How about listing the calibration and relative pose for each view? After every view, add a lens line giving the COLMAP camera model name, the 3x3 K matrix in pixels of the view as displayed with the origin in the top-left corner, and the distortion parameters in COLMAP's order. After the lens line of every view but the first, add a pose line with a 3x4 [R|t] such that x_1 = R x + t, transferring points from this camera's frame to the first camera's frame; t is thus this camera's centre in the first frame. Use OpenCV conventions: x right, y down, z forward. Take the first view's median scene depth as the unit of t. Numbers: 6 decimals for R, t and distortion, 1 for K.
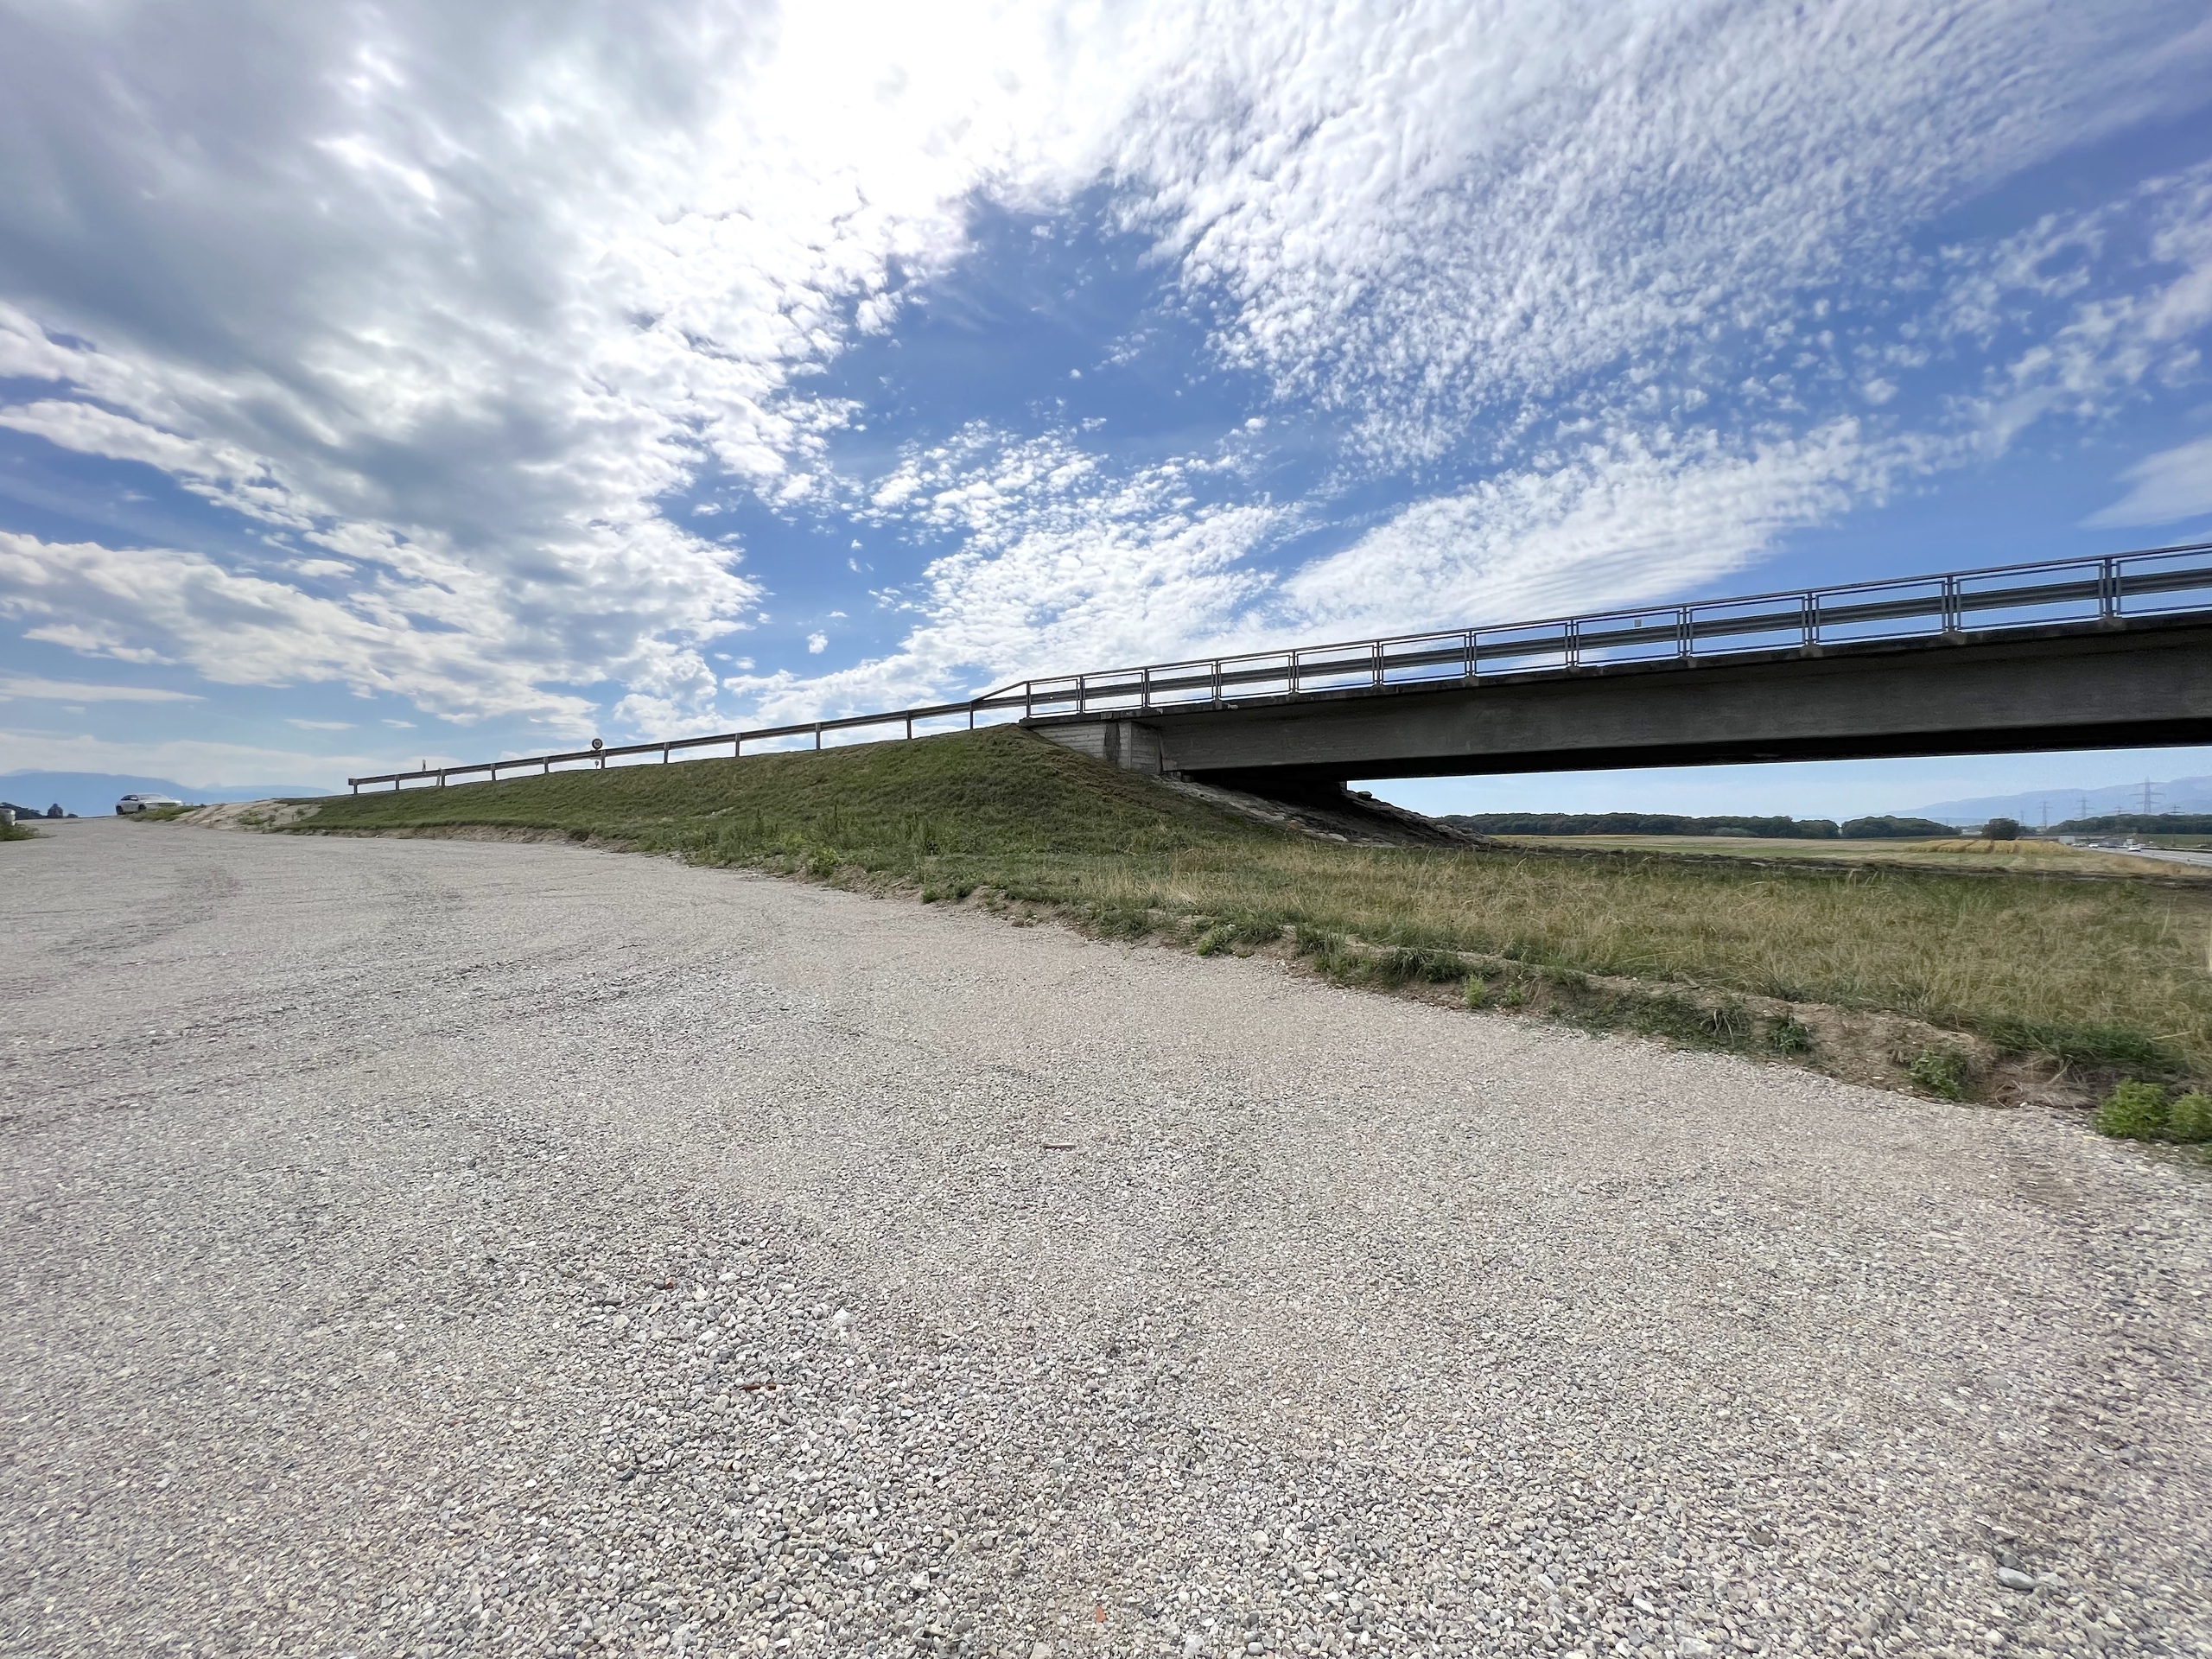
lens RADIAL K [[893.8, 0, 1106.0], [0, 893.8, 829.5], [0, 0, 1]] dist [-0.010121, 0.005985]
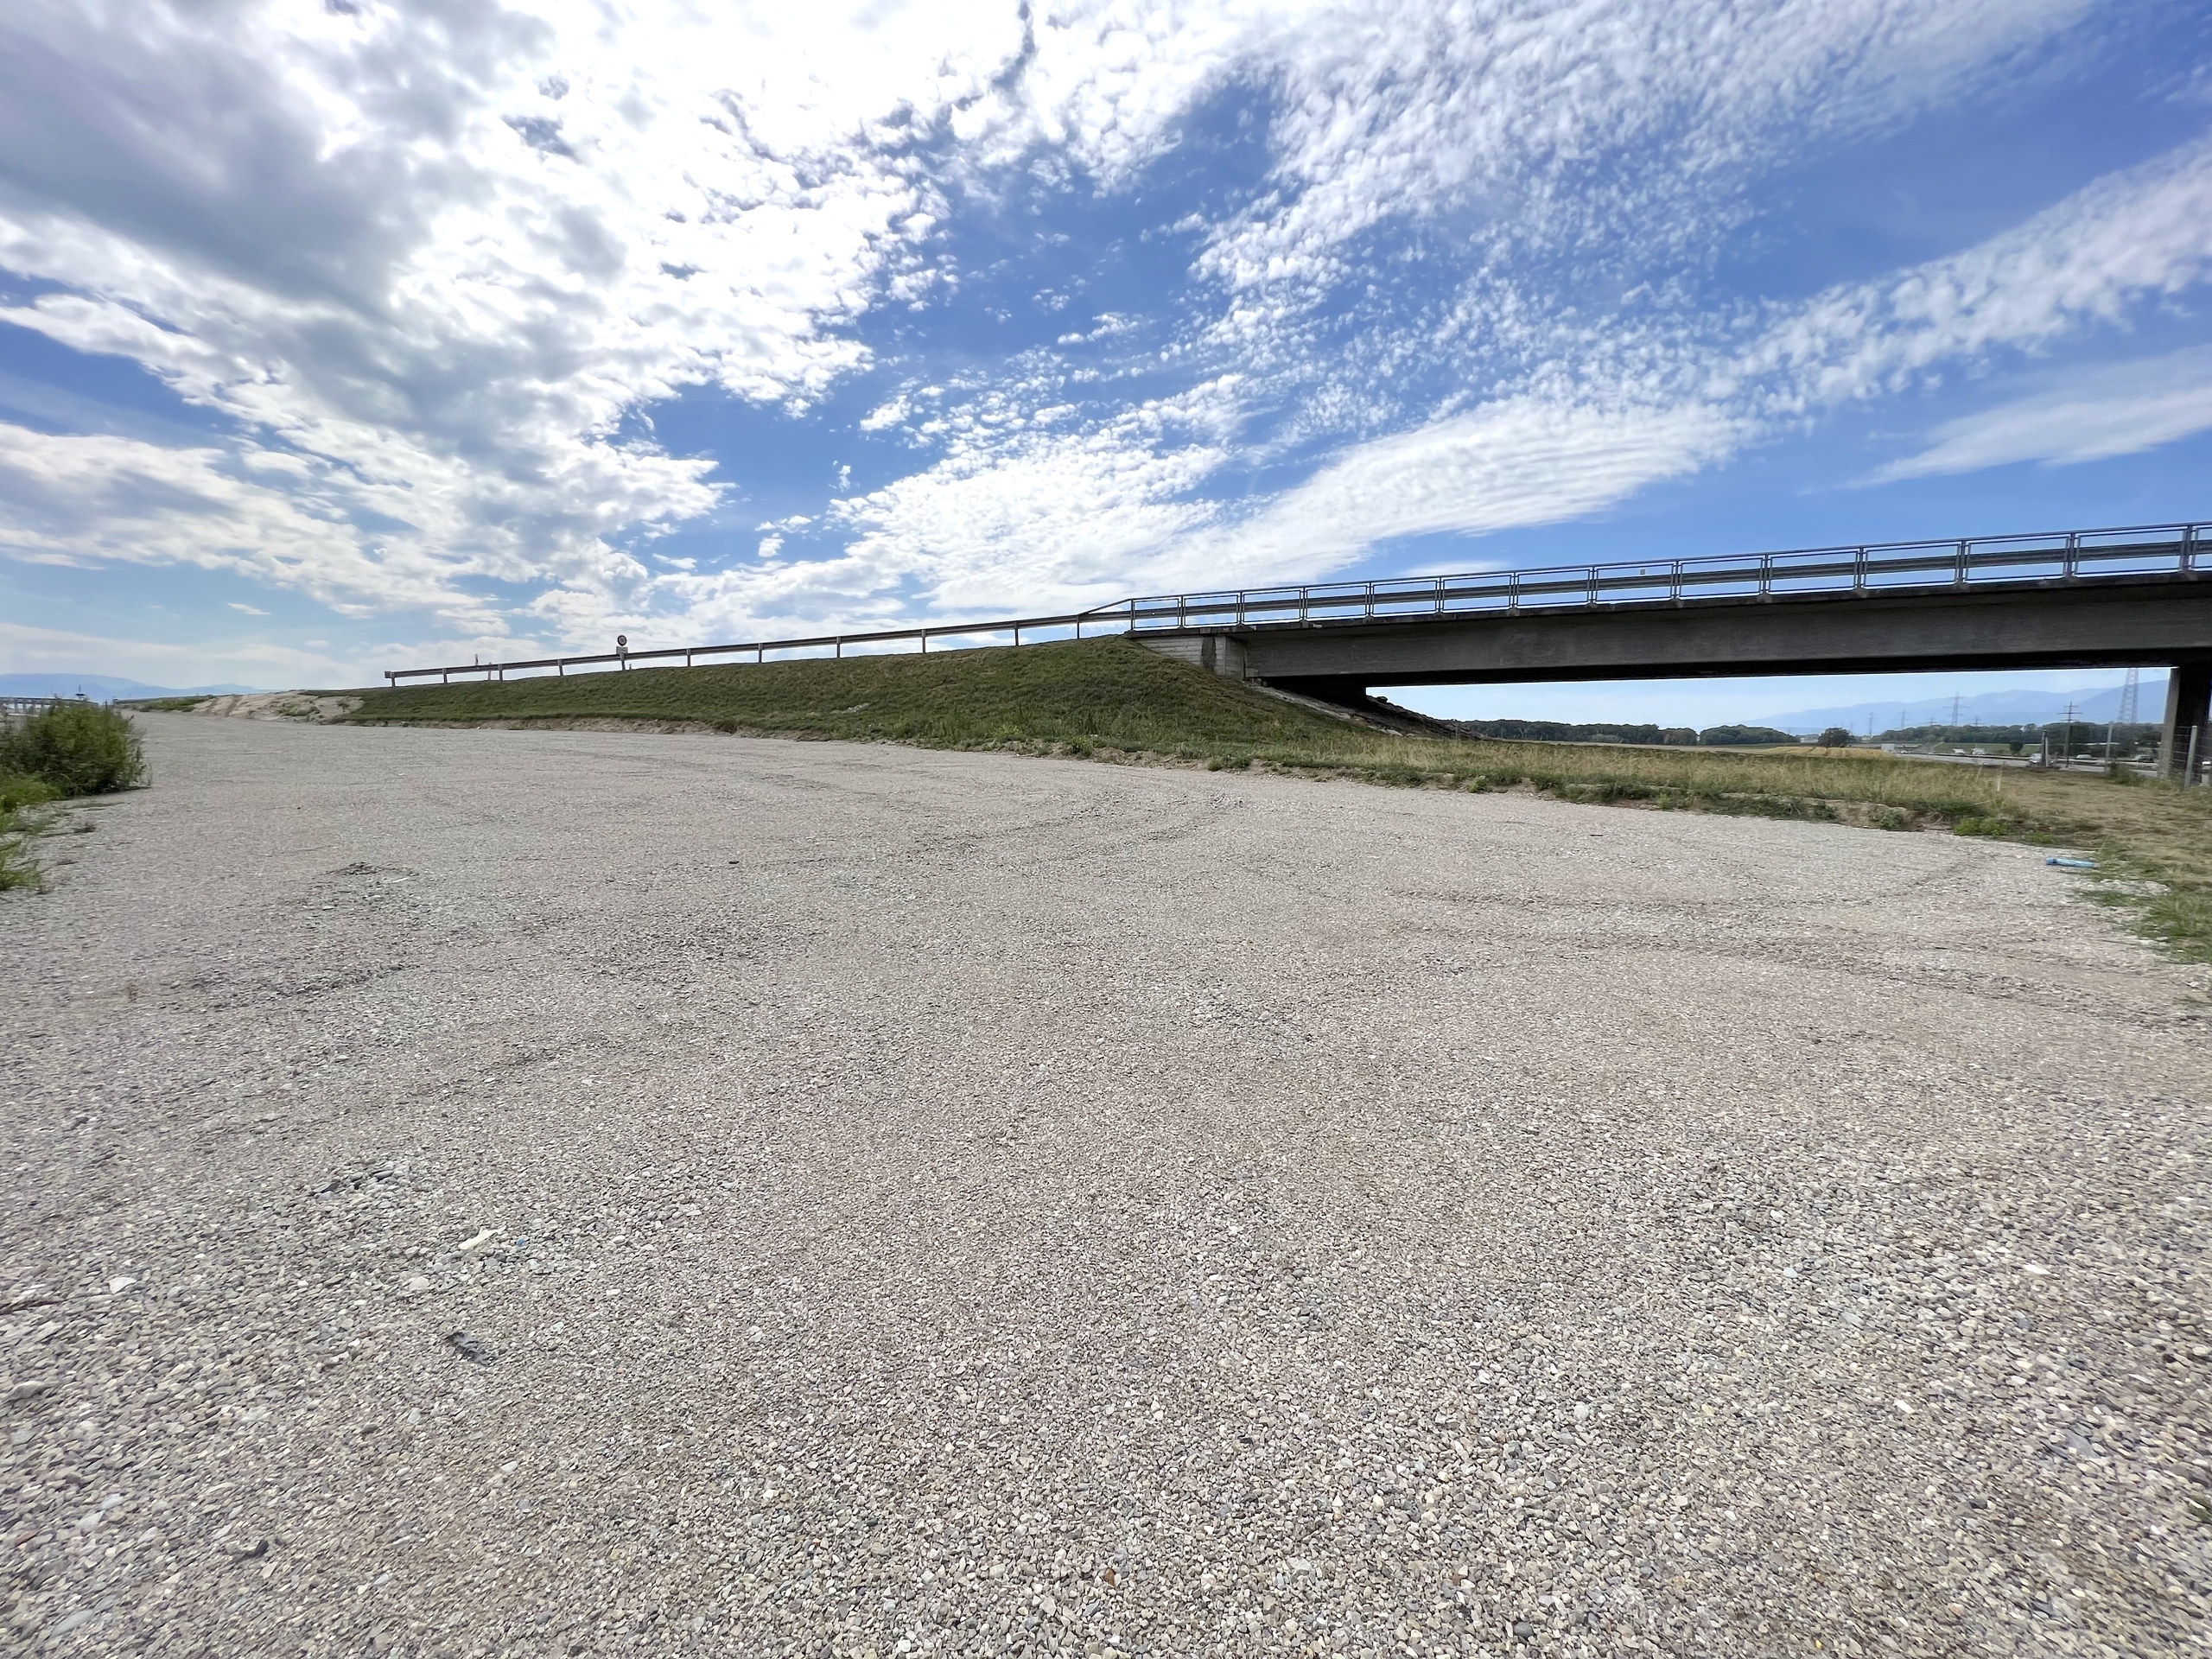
lens RADIAL K [[893.8, 0, 1106.0], [0, 893.8, 829.5], [0, 0, 1]] dist [-0.010121, 0.005985]
pose [[0.994390, -0.003489, 0.105719, -0.256149], [-0.008012, 0.994100, 0.108172, 0.010648], [-0.105472, -0.108412, 0.988495, -0.205743]]
